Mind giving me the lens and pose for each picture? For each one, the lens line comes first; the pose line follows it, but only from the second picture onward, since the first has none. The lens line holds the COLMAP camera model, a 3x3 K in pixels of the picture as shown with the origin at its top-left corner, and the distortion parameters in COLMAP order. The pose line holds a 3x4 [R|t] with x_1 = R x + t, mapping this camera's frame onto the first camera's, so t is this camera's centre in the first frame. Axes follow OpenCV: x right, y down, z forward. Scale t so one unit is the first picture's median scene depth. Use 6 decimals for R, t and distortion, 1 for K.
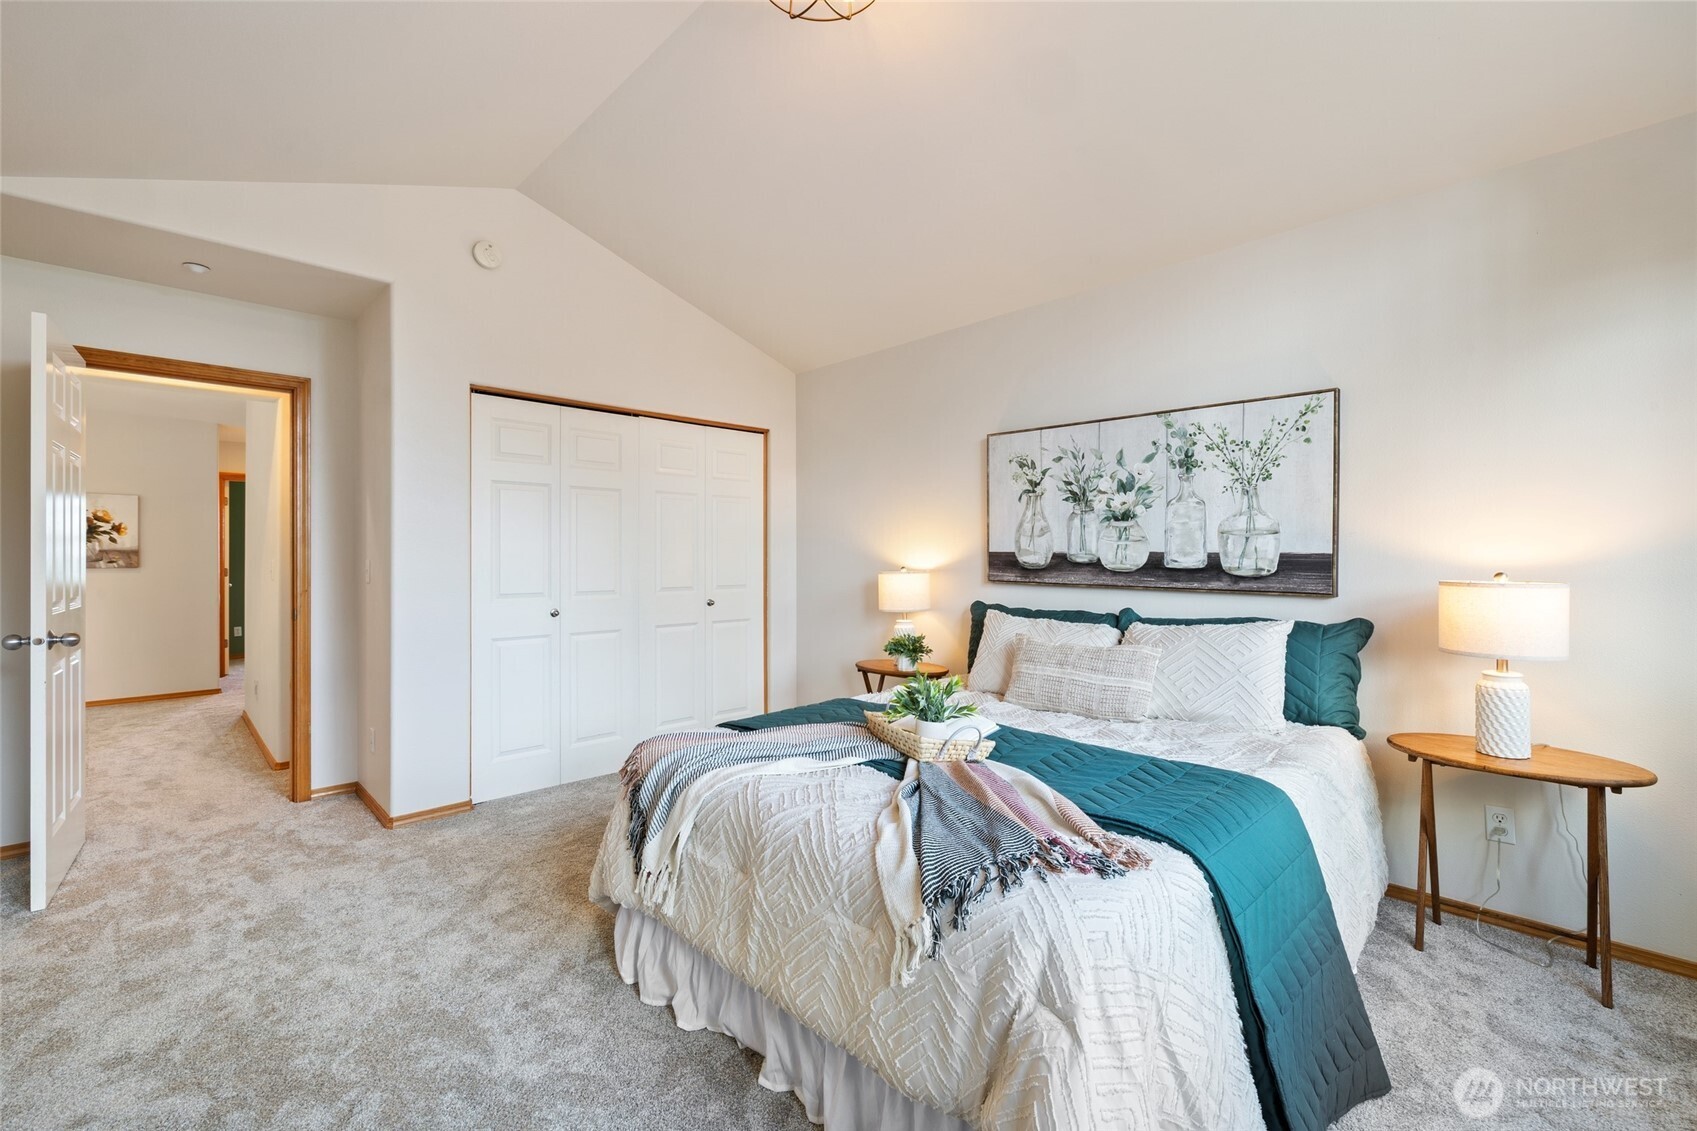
lens RADIAL K [[716.2, 0, 834.6], [0, 716.2, 559.2], [0, 0, 1]] dist [-0.000138, -0.000593]
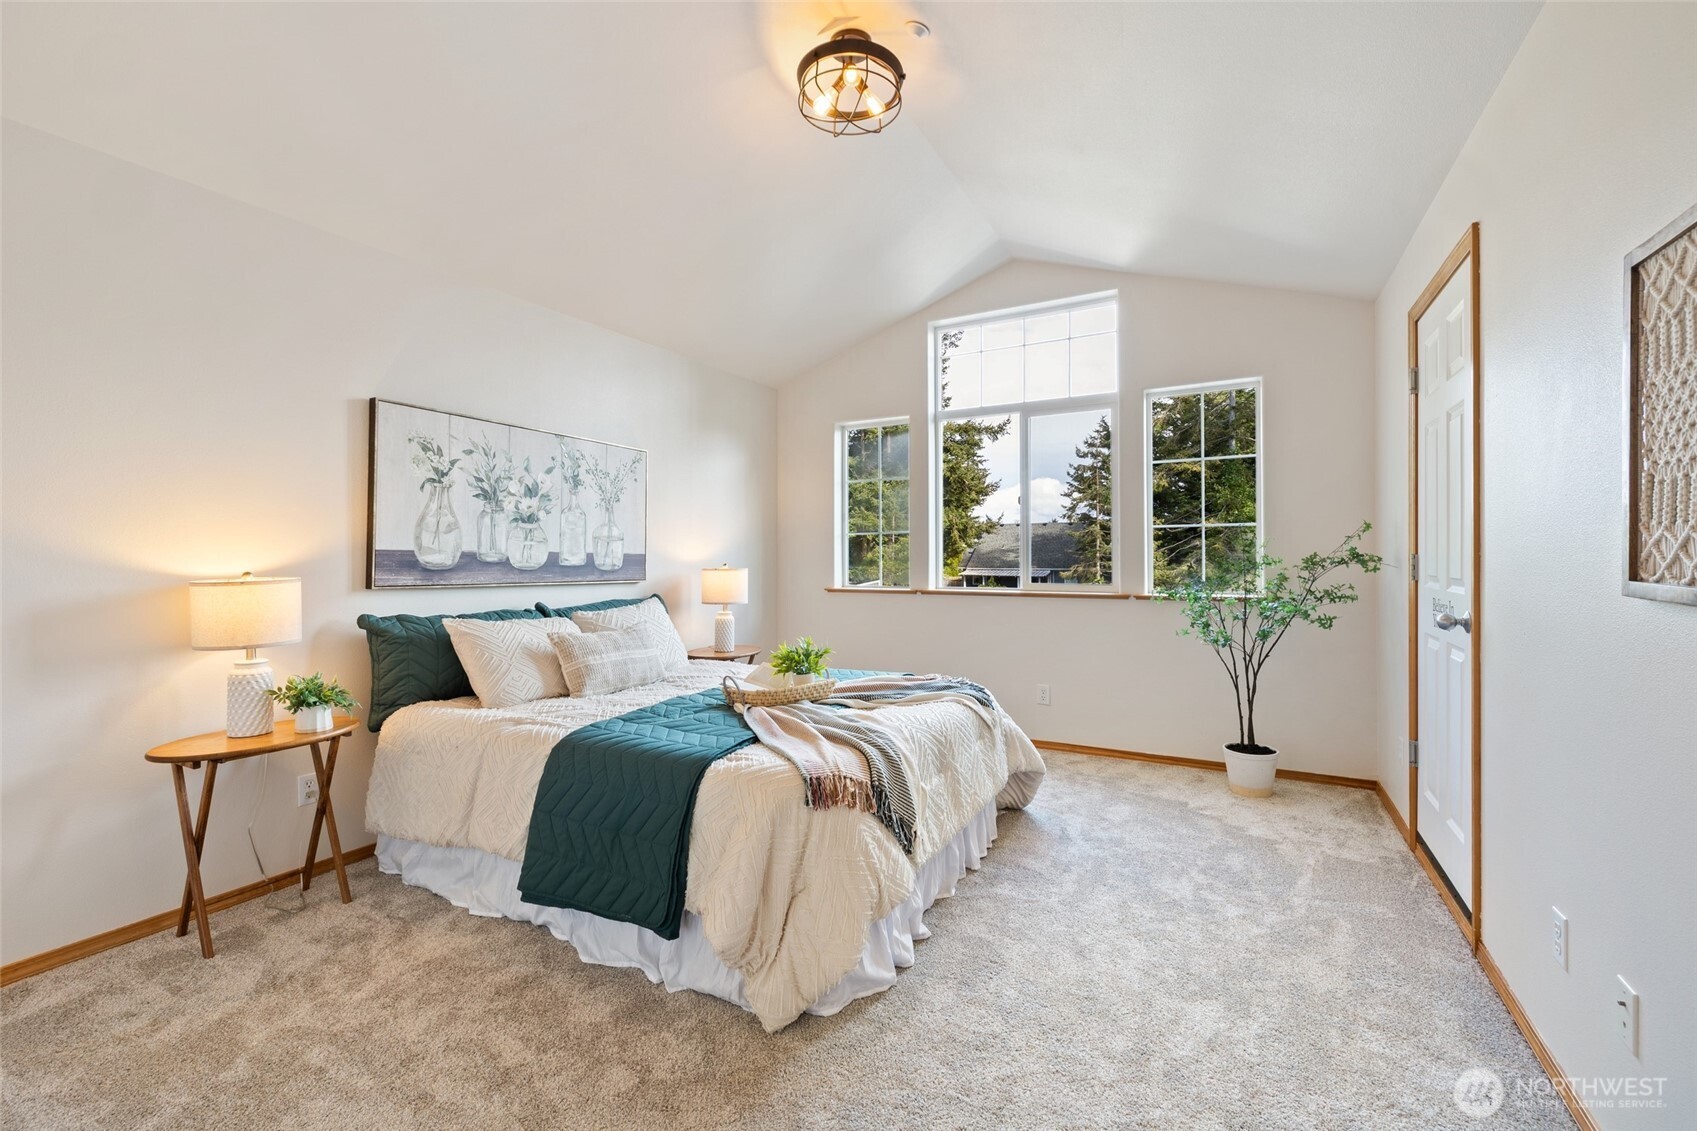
lens RADIAL K [[716.2, 0, 822.8], [0, 716.2, 557.9], [0, 0, 1]] dist [-0.000138, -0.000593]
pose [[-0.276671, 0.000353, 0.960965, -0.760838], [0.003868, 0.999992, 0.000747, 0.000435], [-0.960957, 0.003923, -0.276670, 0.861825]]
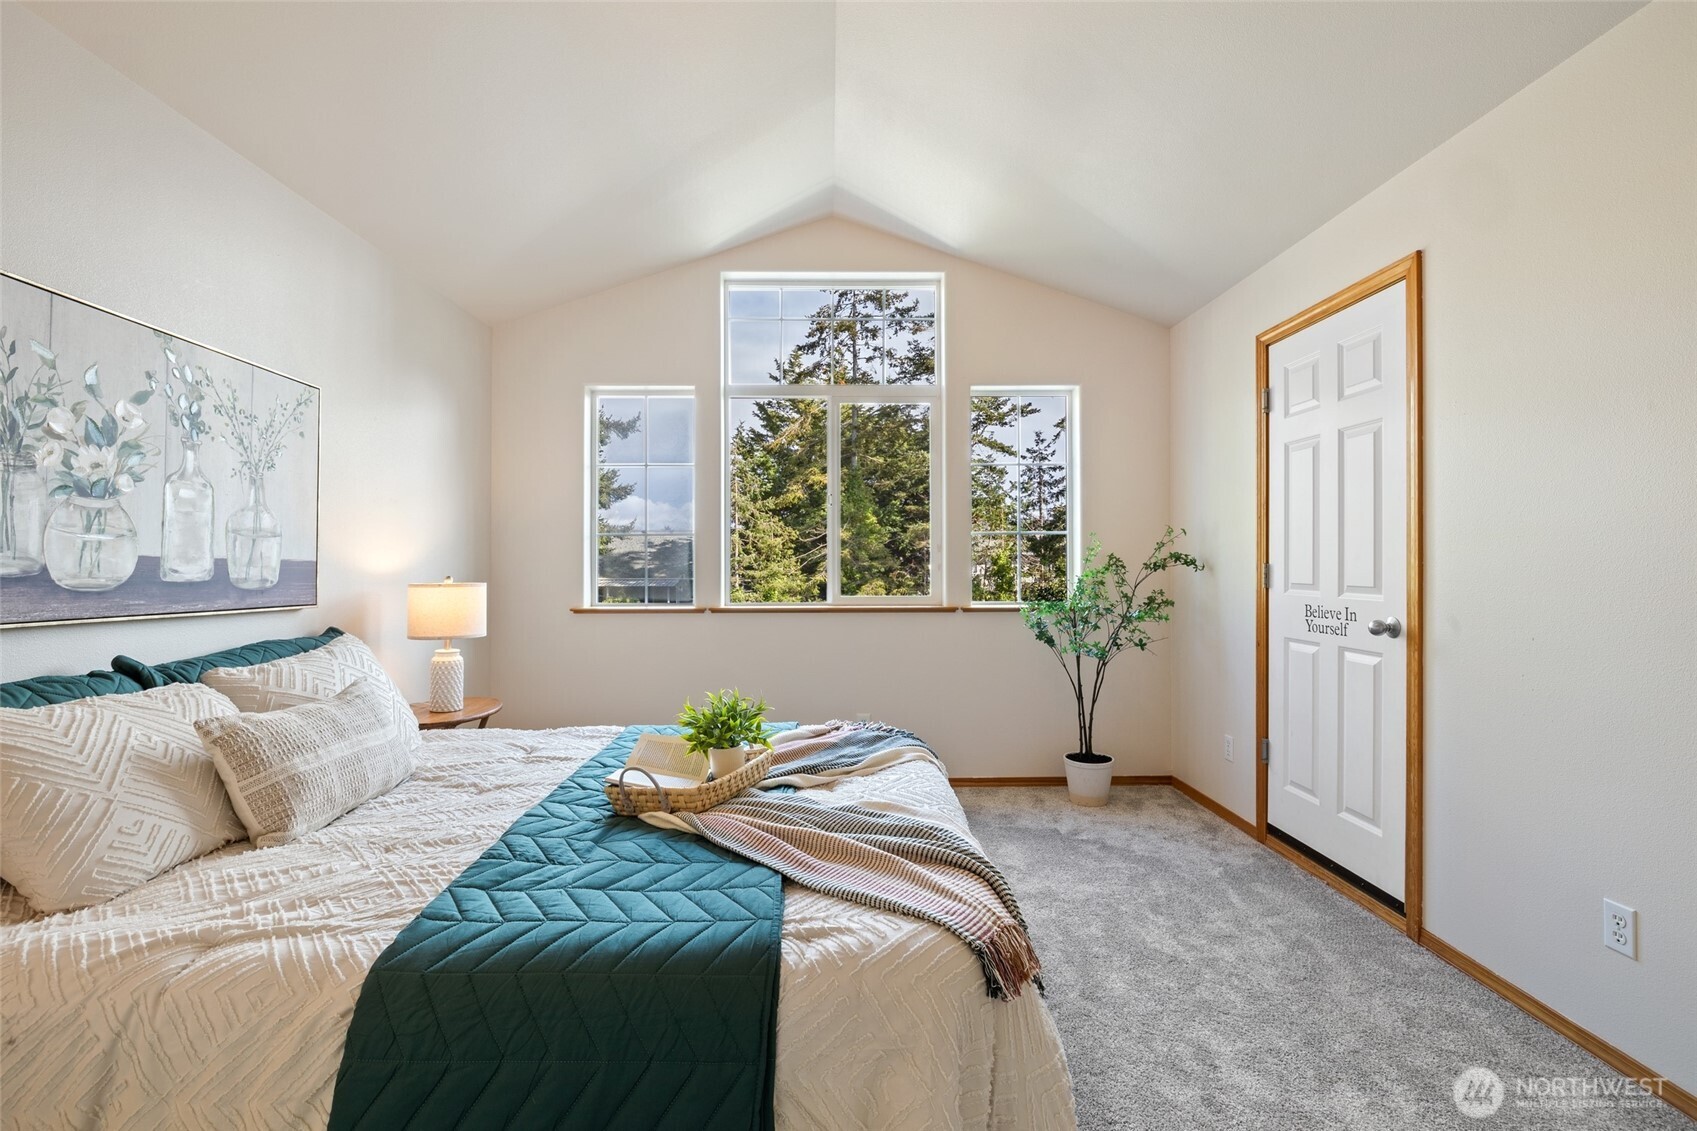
lens RADIAL K [[759.0, 0, 840.8], [0, 759.0, 561.7], [0, 0, 1]] dist [-0.011388, 0.003393]
pose [[-0.730863, 0.005281, 0.682504, -0.393156], [0.003478, 0.999986, -0.004014, -0.000618], [-0.682516, -0.000560, -0.730871, 1.019412]]
